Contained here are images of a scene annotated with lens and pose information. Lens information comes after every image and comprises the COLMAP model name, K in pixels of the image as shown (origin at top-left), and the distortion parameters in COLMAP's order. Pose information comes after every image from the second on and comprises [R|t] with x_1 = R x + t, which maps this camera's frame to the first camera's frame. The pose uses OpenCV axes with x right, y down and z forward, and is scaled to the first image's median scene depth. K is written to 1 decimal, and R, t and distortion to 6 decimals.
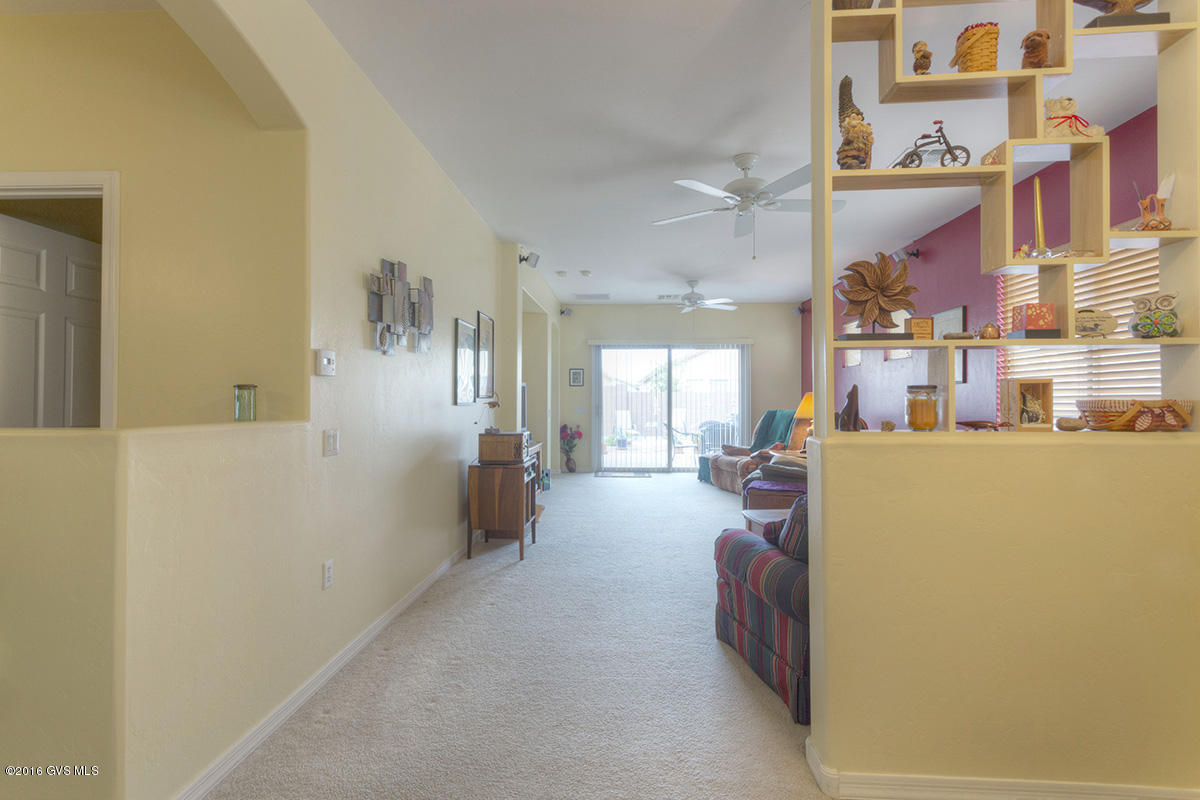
lens RADIAL K [[586.1, 0, 600.1], [0, 586.1, 399.3], [0, 0, 1]] dist [-0.001459, -0.000500]
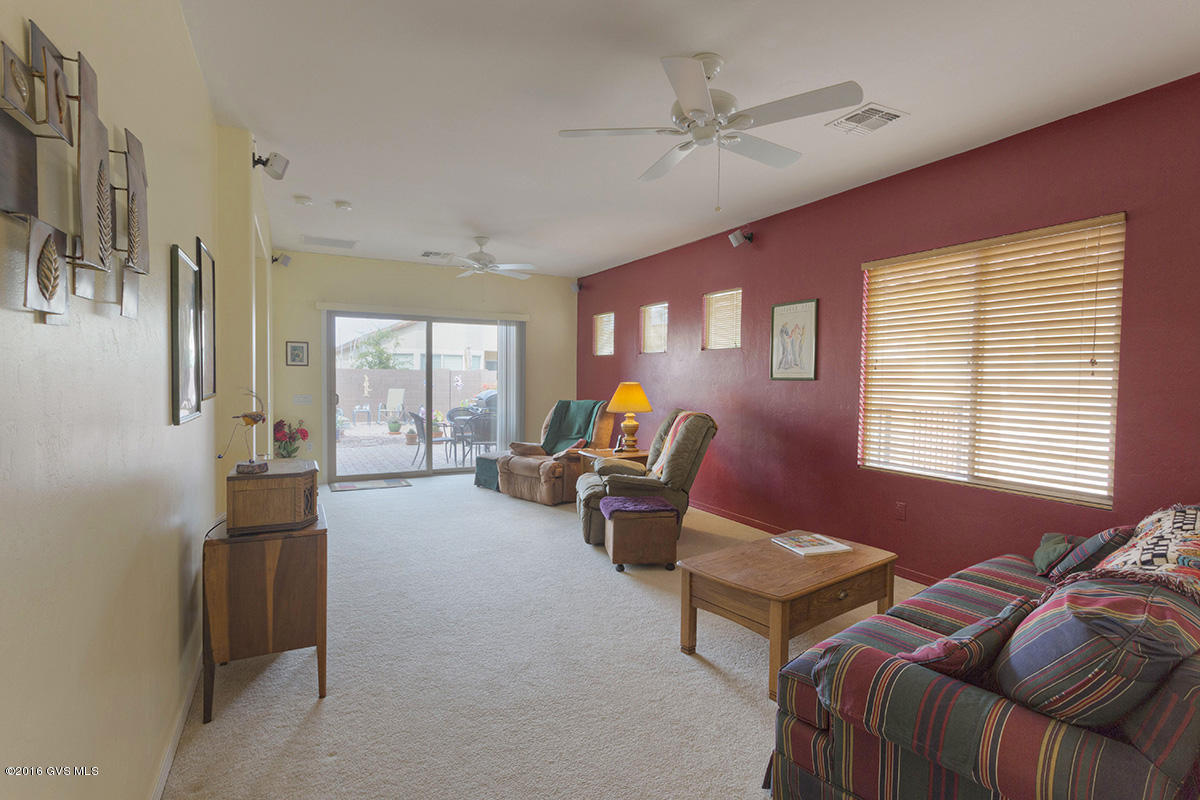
lens RADIAL K [[586.1, 0, 597.6], [0, 586.1, 398.2], [0, 0, 1]] dist [-0.001459, -0.000500]
pose [[0.855967, -0.009663, 0.516940, -0.120879], [-0.014181, 0.999010, 0.042155, -0.023047], [-0.516836, -0.043414, 0.854983, 0.247379]]
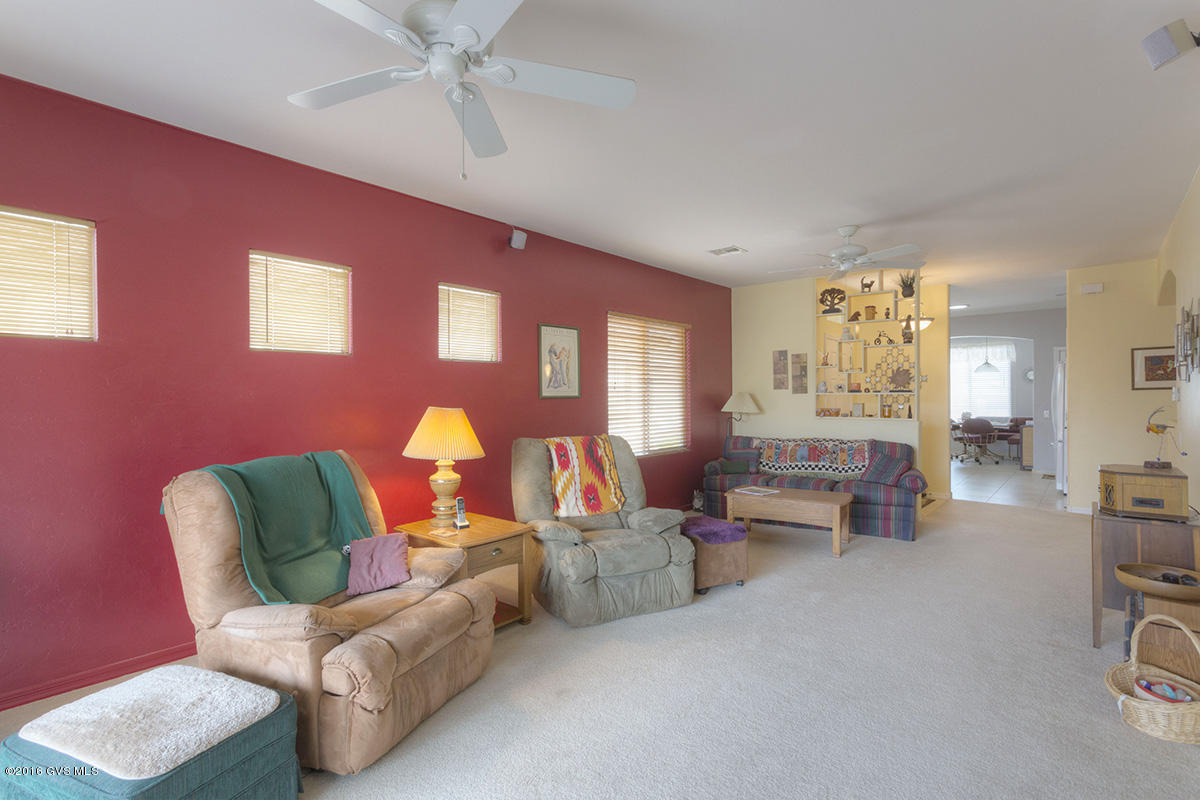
lens RADIAL K [[586.1, 0, 597.8], [0, 586.1, 398.8], [0, 0, 1]] dist [-0.001459, -0.000500]
pose [[-0.818285, -0.001204, 0.574811, -0.038489], [-0.001693, 0.999999, -0.000315, -0.016768], [-0.574810, -0.001231, -0.818286, 1.295178]]
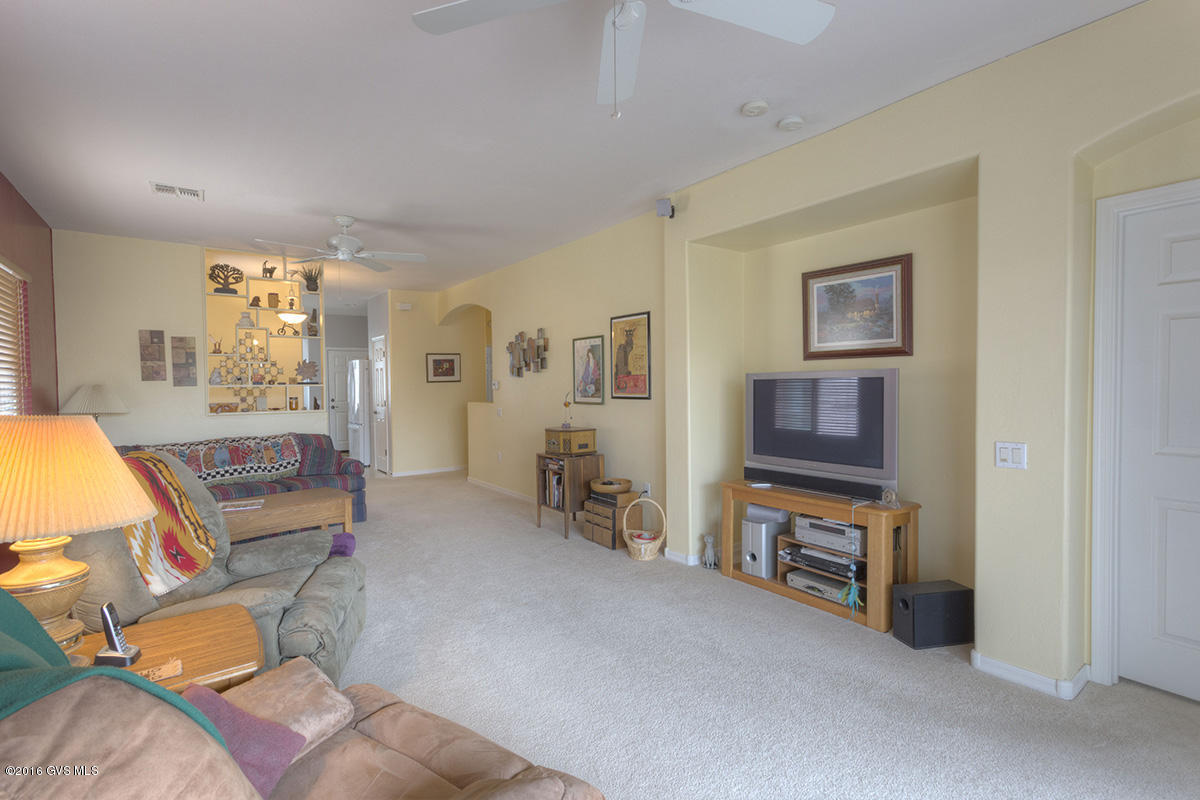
lens RADIAL K [[586.1, 0, 597.6], [0, 586.1, 399.8], [0, 0, 1]] dist [-0.001459, -0.000500]
pose [[-0.711815, 0.026256, -0.701876, 0.368993], [0.016243, 0.999649, 0.020922, -0.015703], [0.702179, 0.003492, -0.711992, 1.258571]]
